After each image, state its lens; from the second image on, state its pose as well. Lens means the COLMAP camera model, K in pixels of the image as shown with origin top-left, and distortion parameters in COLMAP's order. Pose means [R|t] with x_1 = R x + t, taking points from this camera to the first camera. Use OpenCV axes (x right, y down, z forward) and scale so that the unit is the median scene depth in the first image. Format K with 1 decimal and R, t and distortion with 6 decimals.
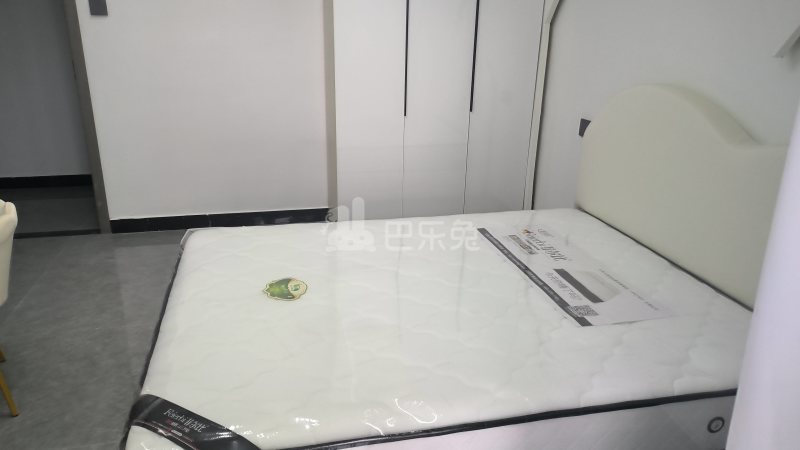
lens RADIAL K [[593.4, 0, 400.0], [0, 593.4, 225.0], [0, 0, 1]] dist [0.046150, -0.000073]
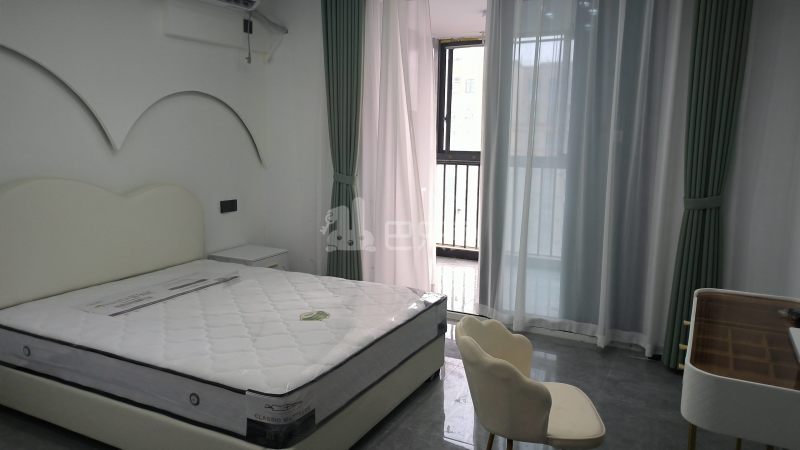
lens RADIAL K [[593.4, 0, 400.0], [0, 593.4, 225.0], [0, 0, 1]] dist [0.046150, -0.000073]
pose [[-0.753575, -0.139587, 0.642371, -1.147331], [0.191015, 0.888533, 0.417161, -0.604275], [-0.628998, 0.437064, -0.642913, 1.556317]]
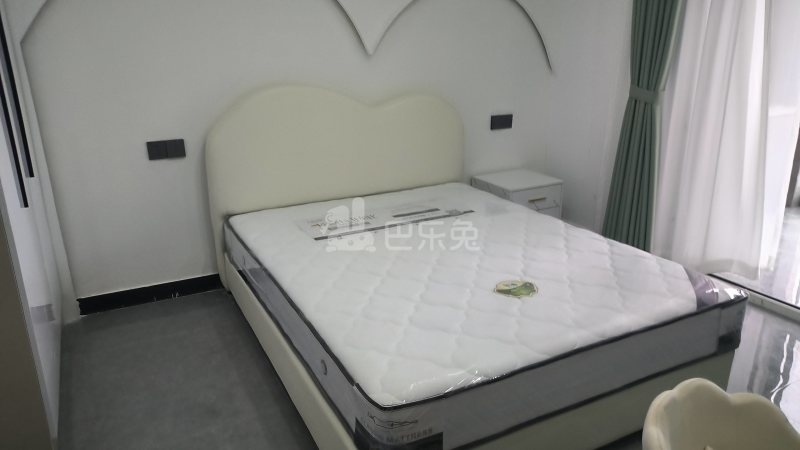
lens RADIAL K [[593.4, 0, 400.0], [0, 593.4, 225.0], [0, 0, 1]] dist [0.046150, -0.000073]
pose [[-0.246793, -0.331112, 0.910746, -0.994446], [0.326886, 0.856289, 0.399893, -0.453357], [-0.912271, 0.396401, -0.103091, 1.145083]]
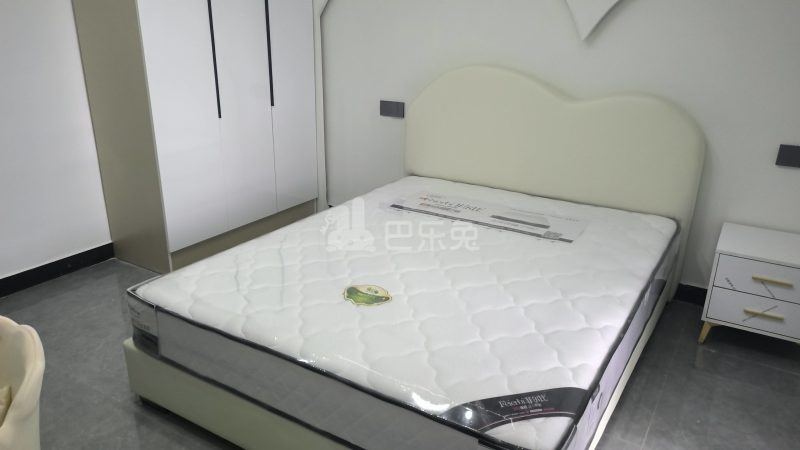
lens RADIAL K [[593.4, 0, 400.0], [0, 593.4, 225.0], [0, 0, 1]] dist [0.046150, -0.000073]
pose [[0.712947, -0.247801, 0.655973, -0.694820], [0.236988, 0.965582, 0.107187, -0.086651], [-0.659957, 0.079039, 0.747134, 0.204247]]
